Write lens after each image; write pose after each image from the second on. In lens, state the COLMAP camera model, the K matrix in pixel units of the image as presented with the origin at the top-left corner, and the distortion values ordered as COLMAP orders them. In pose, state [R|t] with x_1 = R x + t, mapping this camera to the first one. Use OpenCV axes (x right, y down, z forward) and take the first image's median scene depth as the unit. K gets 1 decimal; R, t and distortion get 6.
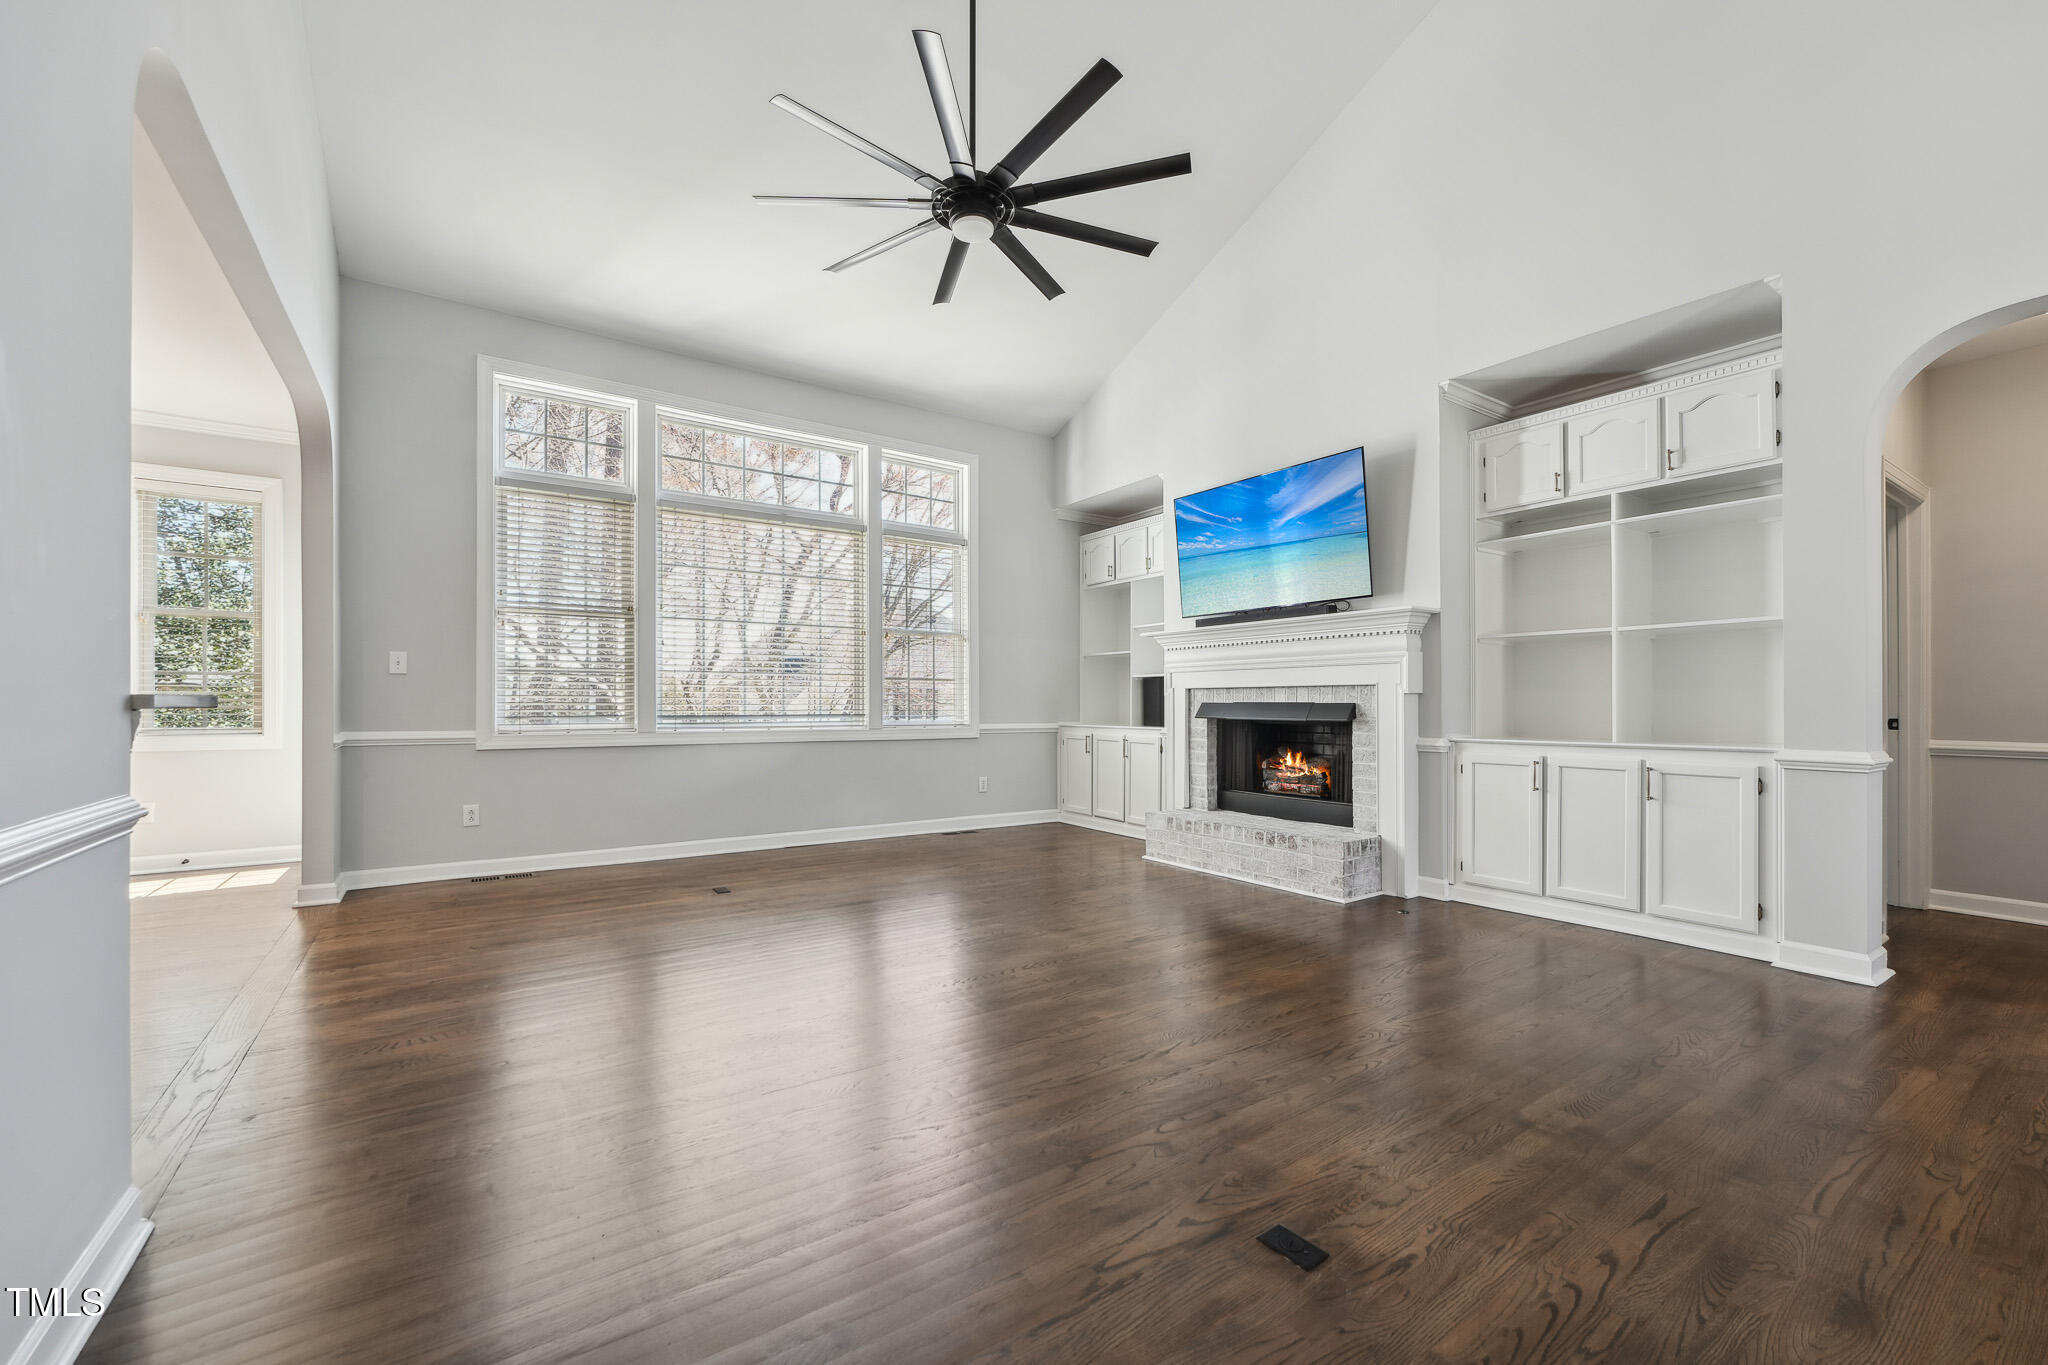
lens RADIAL K [[835.7, 0, 1023.3], [0, 835.7, 695.5], [0, 0, 1]] dist [-0.002196, 0.000090]
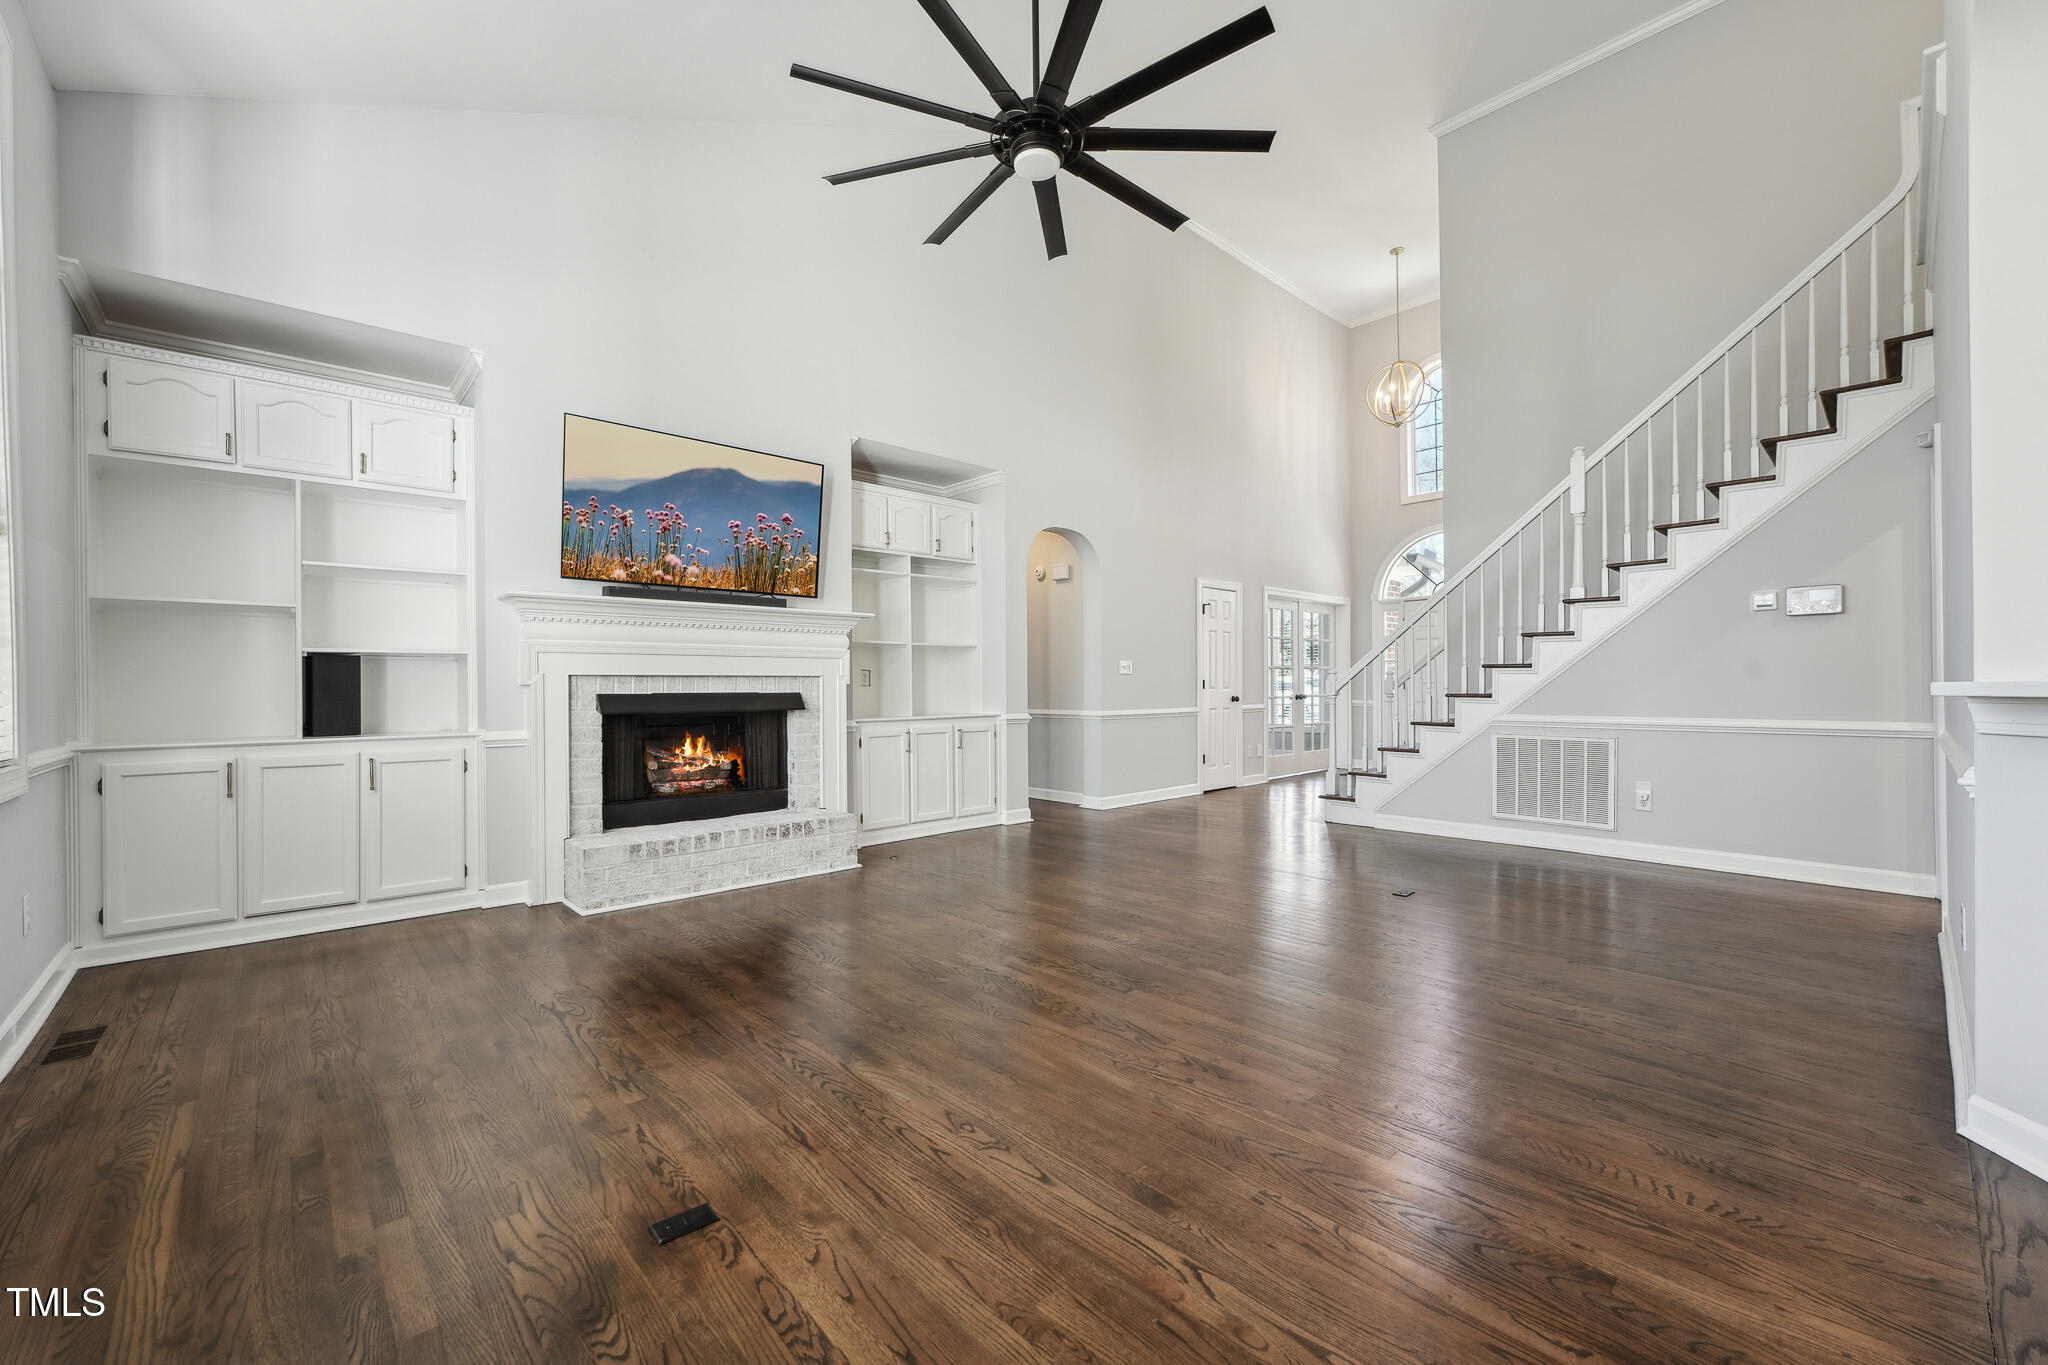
lens RADIAL K [[835.7, 0, 1020.6], [0, 835.7, 674.8], [0, 0, 1]] dist [-0.002196, 0.000090]
pose [[-0.141353, 0.015342, 0.989840, -0.677473], [-0.002116, 0.999873, -0.015800, 0.002591], [-0.989957, -0.004328, -0.141303, 0.816500]]
